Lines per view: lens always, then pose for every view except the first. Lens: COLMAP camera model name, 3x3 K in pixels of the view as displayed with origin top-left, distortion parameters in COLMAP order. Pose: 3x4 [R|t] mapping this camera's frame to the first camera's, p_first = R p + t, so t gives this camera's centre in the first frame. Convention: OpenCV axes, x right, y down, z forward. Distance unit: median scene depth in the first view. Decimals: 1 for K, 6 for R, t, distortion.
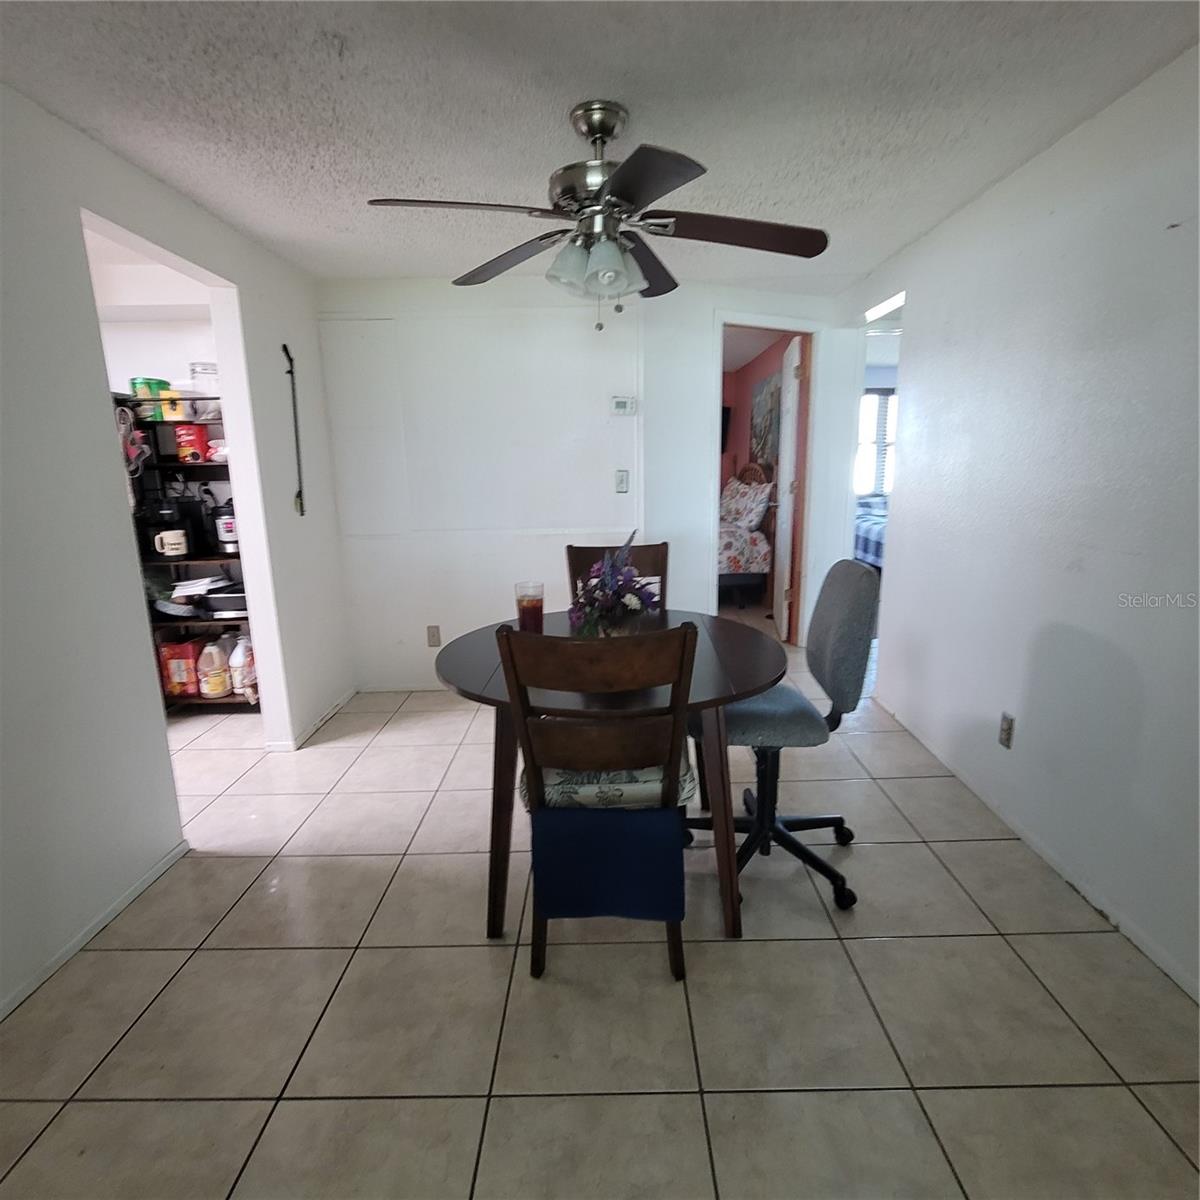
lens RADIAL K [[655.7, 0, 599.8], [0, 655.7, 598.9], [0, 0, 1]] dist [-0.006886, 0.002745]
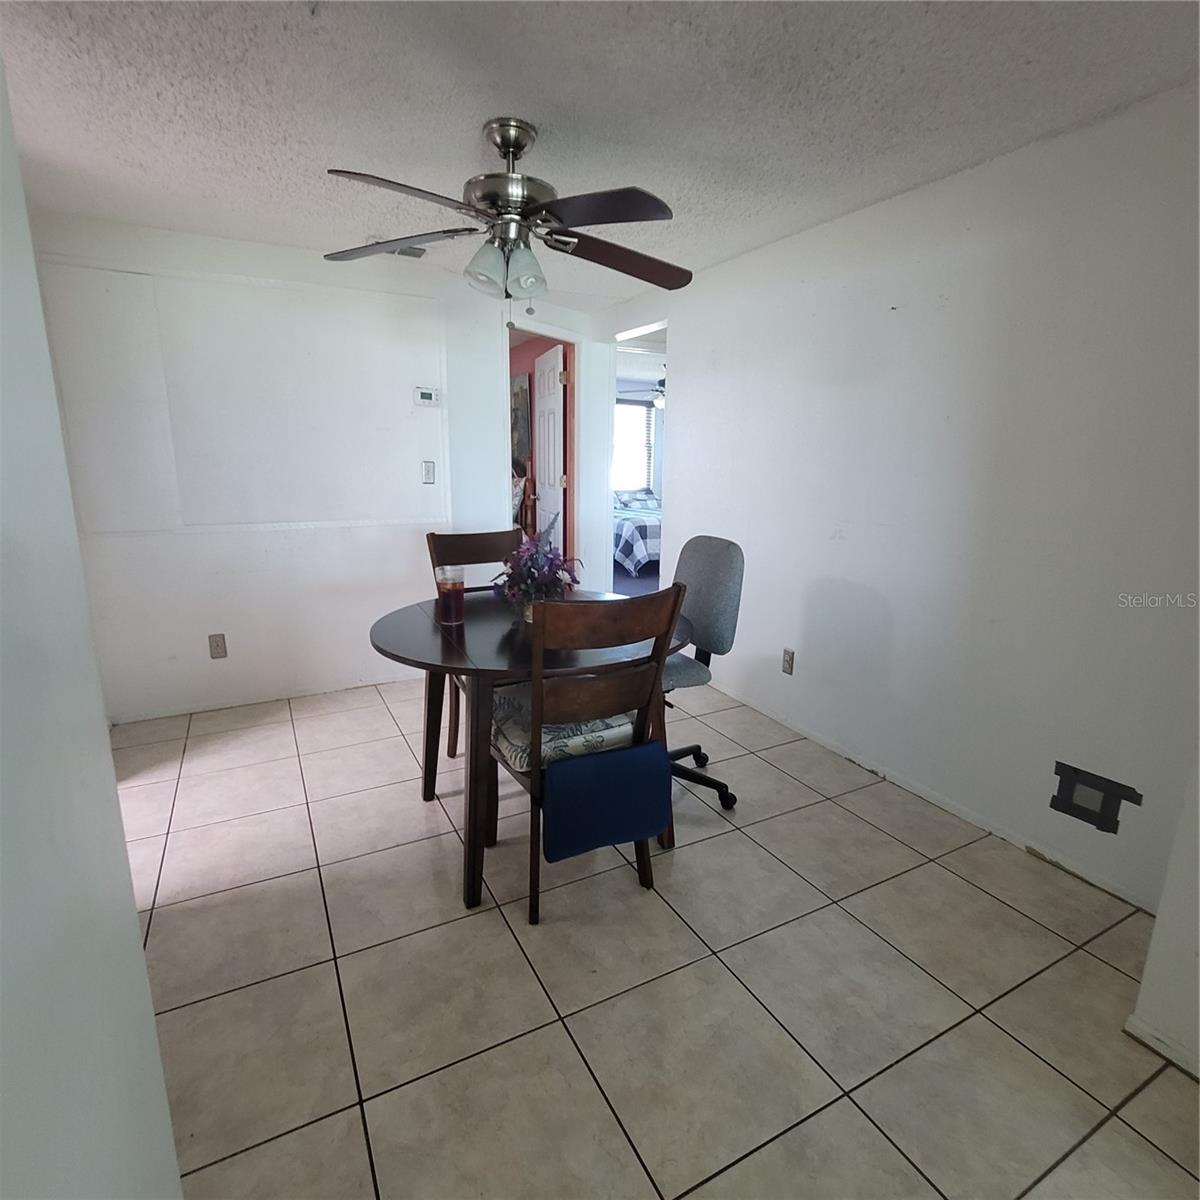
lens RADIAL K [[655.7, 0, 605.0], [0, 655.7, 596.8], [0, 0, 1]] dist [-0.006886, 0.002745]
pose [[0.881005, -0.069225, 0.468015, -0.417119], [0.069217, 0.997453, 0.017240, 0.024257], [-0.468016, 0.017206, 0.883553, -0.020330]]
